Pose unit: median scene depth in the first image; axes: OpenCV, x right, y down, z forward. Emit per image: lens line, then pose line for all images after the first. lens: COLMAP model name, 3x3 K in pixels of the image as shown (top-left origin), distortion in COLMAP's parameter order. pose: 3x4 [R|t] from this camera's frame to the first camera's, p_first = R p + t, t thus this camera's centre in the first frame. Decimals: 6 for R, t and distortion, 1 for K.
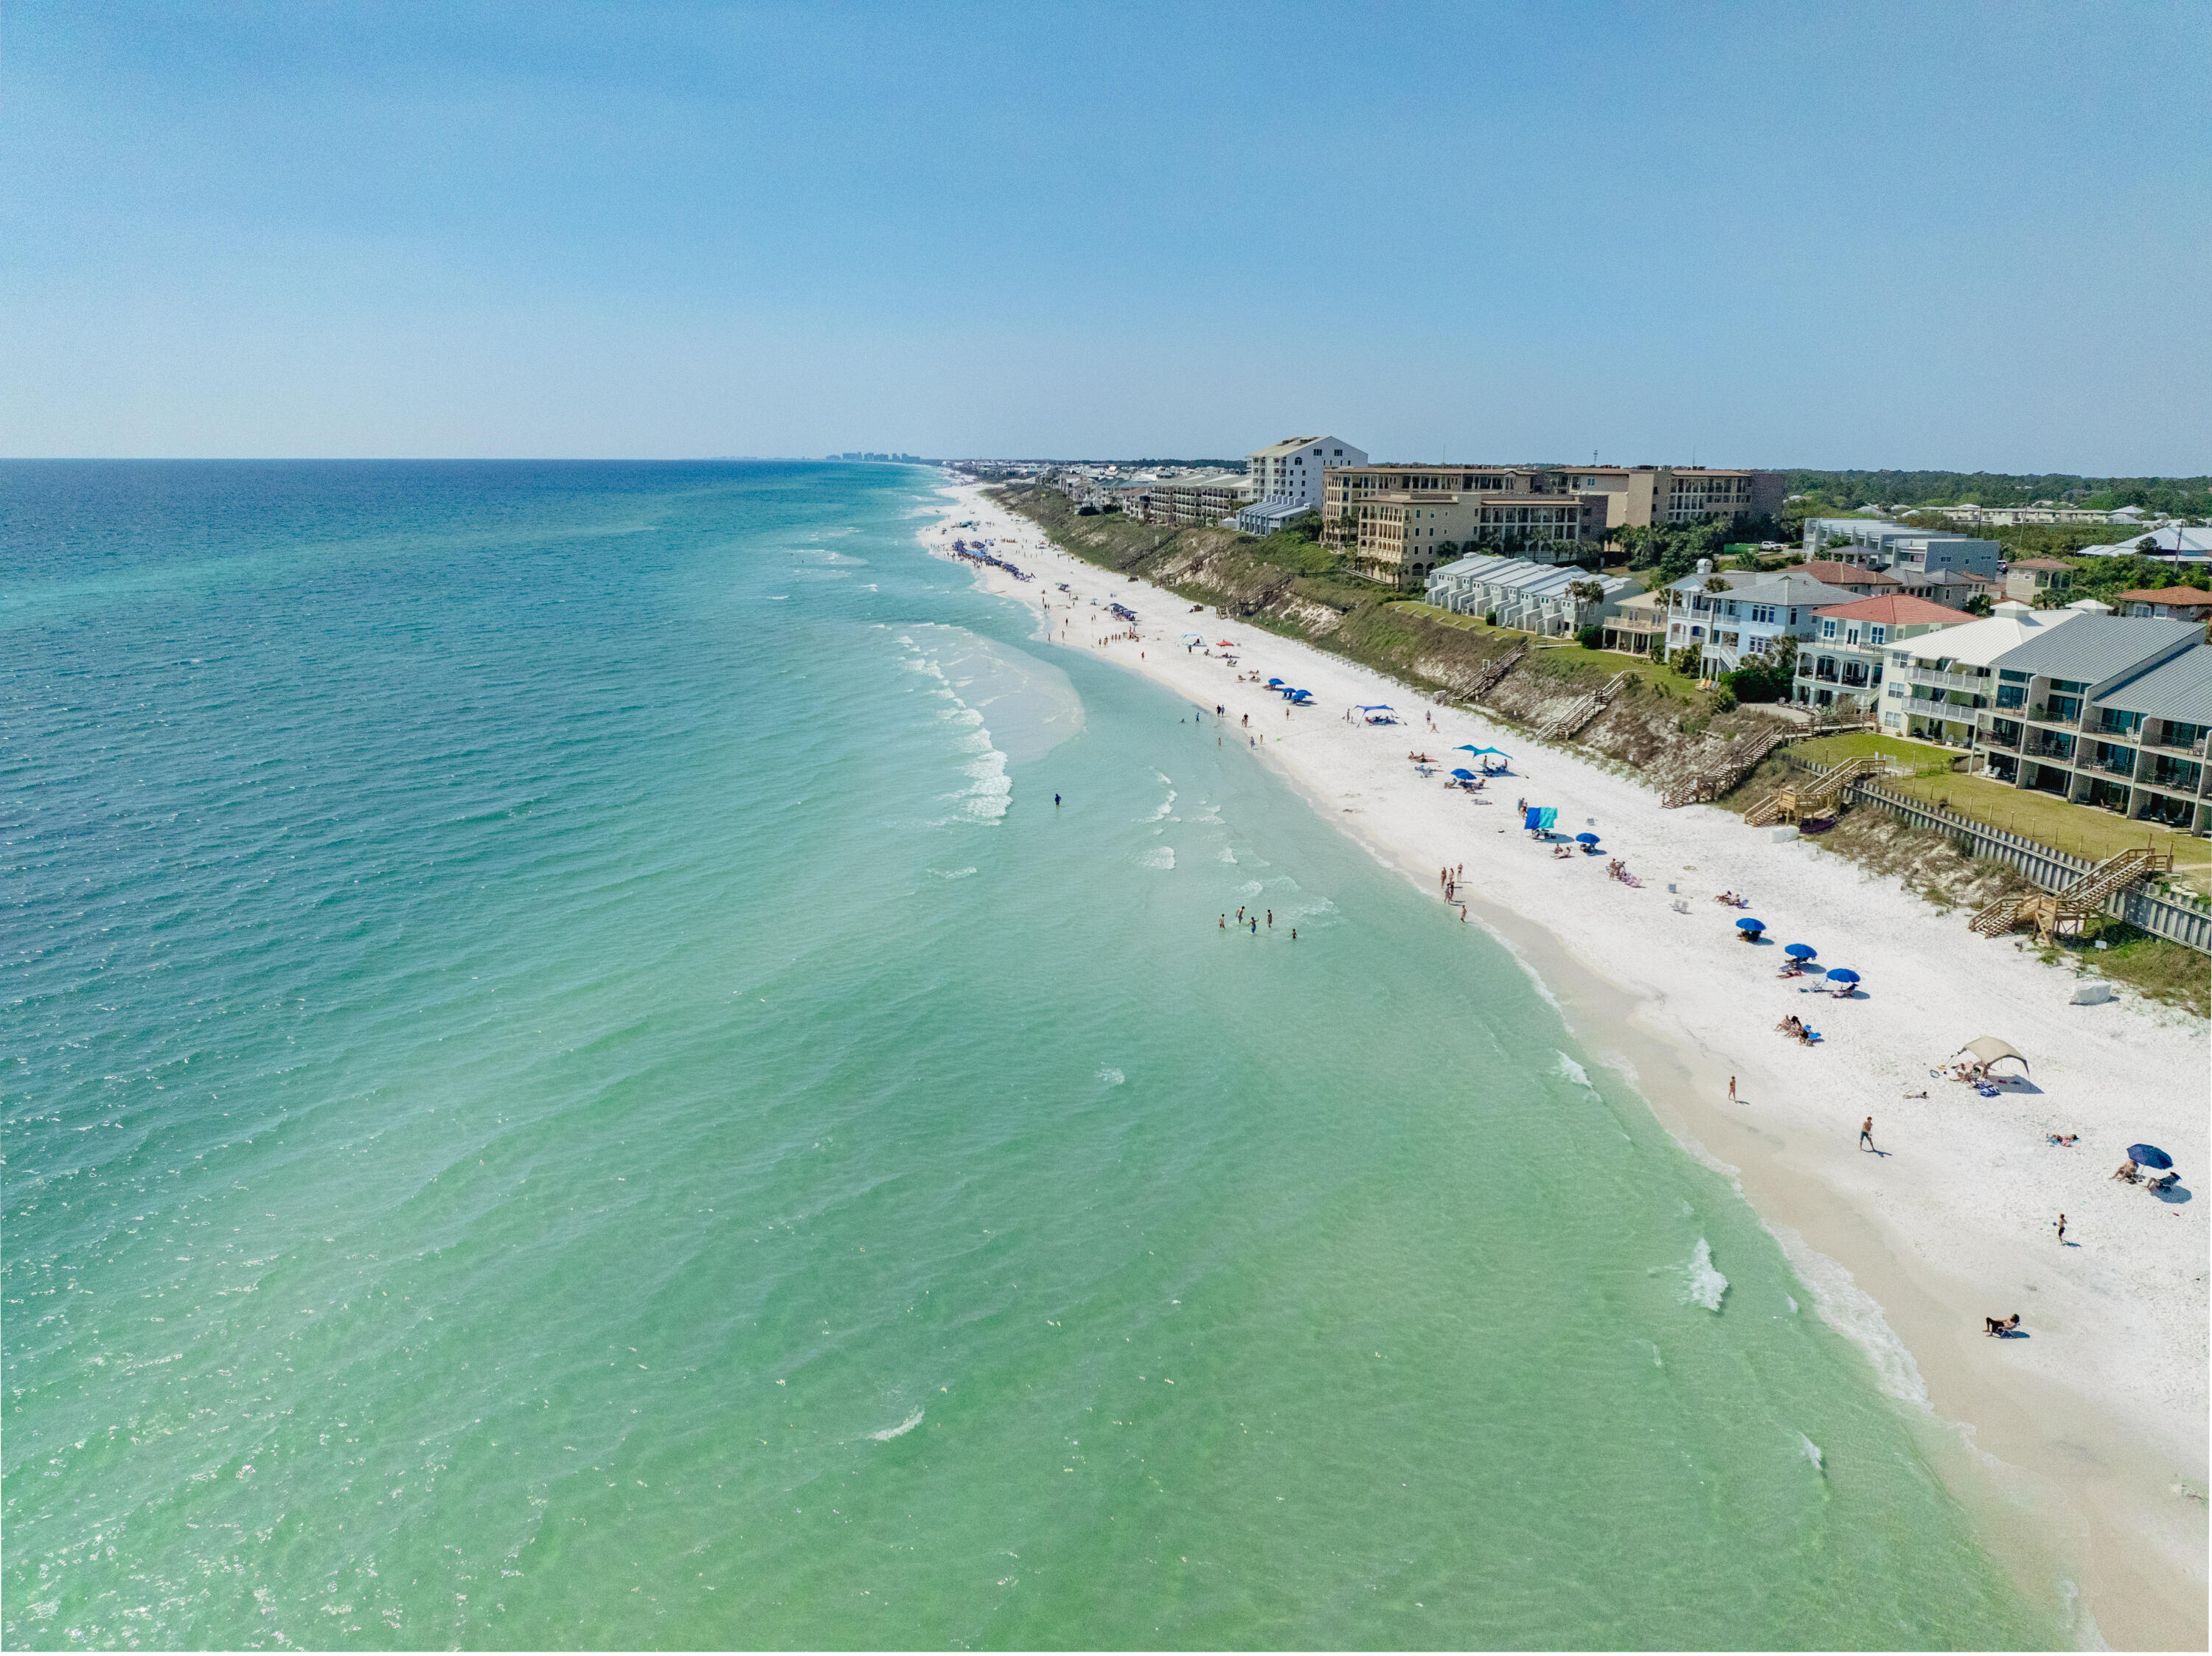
lens RADIAL K [[1535.1, 0, 1117.2], [0, 1535.1, 825.1], [0, 0, 1]] dist [-0.045071, -0.007557]
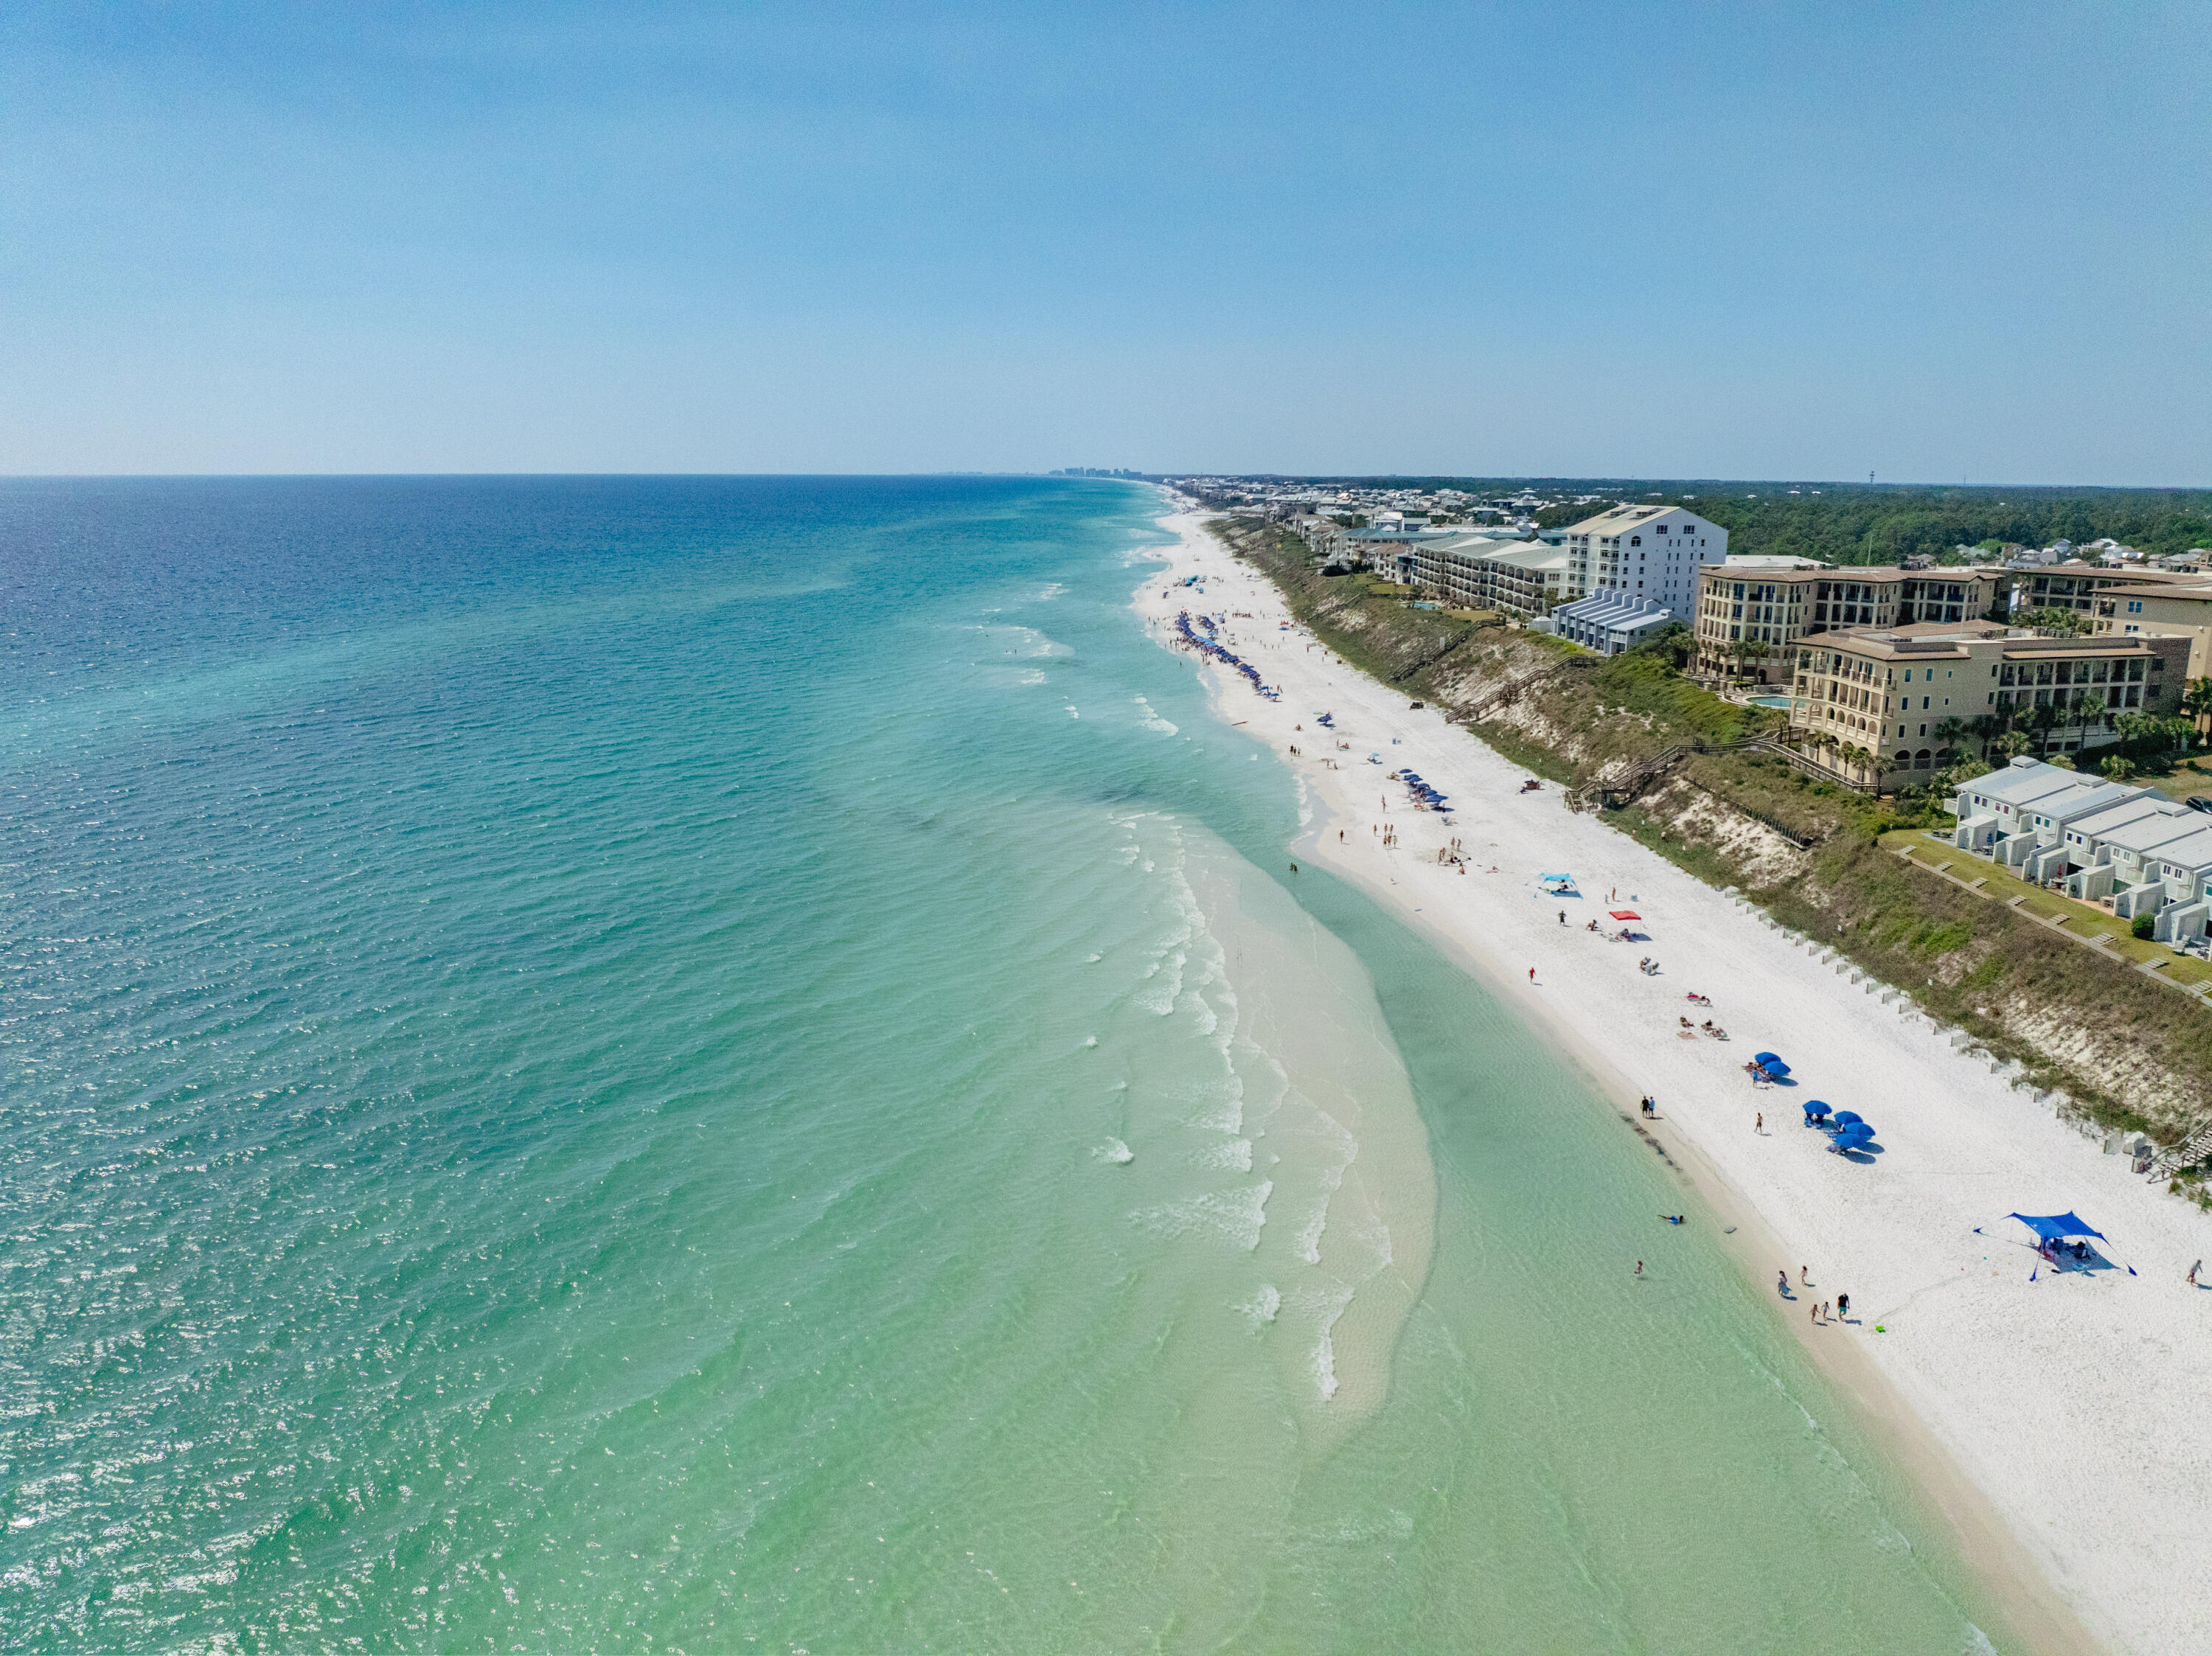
lens RADIAL K [[1535.1, 0, 1103.4], [0, 1535.1, 836.4], [0, 0, 1]] dist [-0.045071, -0.007557]
pose [[0.988945, 0.029453, -0.145327, -0.030458], [-0.029713, 0.999558, 0.000381, -0.091808], [0.145274, 0.003941, 0.989384, 0.235736]]
